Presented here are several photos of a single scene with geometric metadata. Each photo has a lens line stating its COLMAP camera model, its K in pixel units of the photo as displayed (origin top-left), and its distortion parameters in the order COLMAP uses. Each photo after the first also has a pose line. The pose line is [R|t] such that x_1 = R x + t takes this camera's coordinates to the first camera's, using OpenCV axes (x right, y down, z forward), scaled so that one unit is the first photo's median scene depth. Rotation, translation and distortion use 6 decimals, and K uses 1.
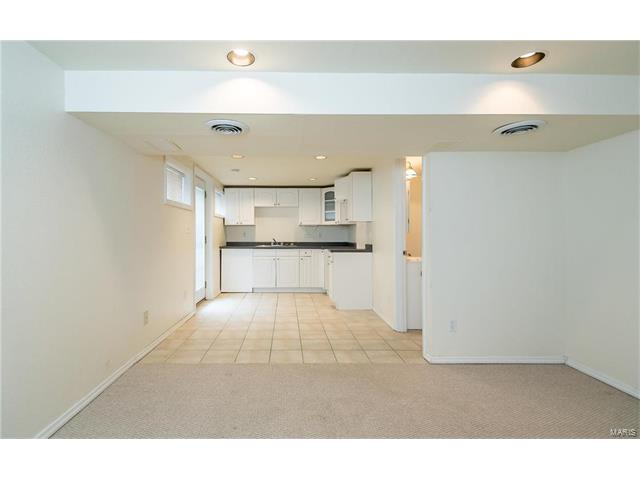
lens RADIAL K [[309.0, 0, 314.8], [0, 309.0, 237.4], [0, 0, 1]] dist [-0.000986, -0.000929]
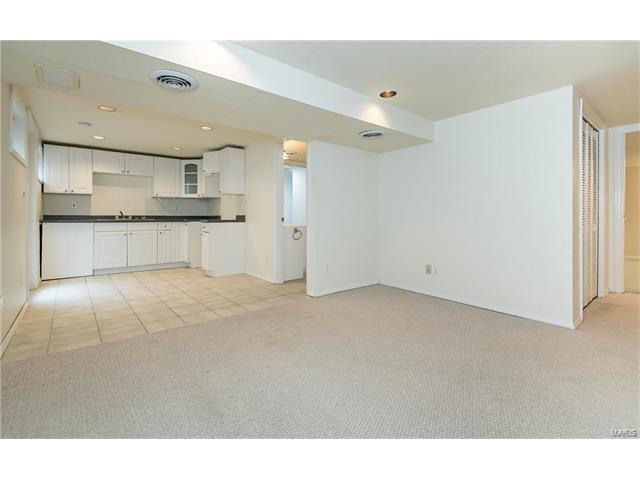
lens RADIAL K [[309.0, 0, 314.8], [0, 309.0, 237.4], [0, 0, 1]] dist [-0.000986, -0.000929]
pose [[0.766501, -0.035153, 0.641280, -0.287606], [0.013858, 0.999174, 0.038207, 0.054447], [-0.642094, -0.020398, 0.766355, -0.020995]]
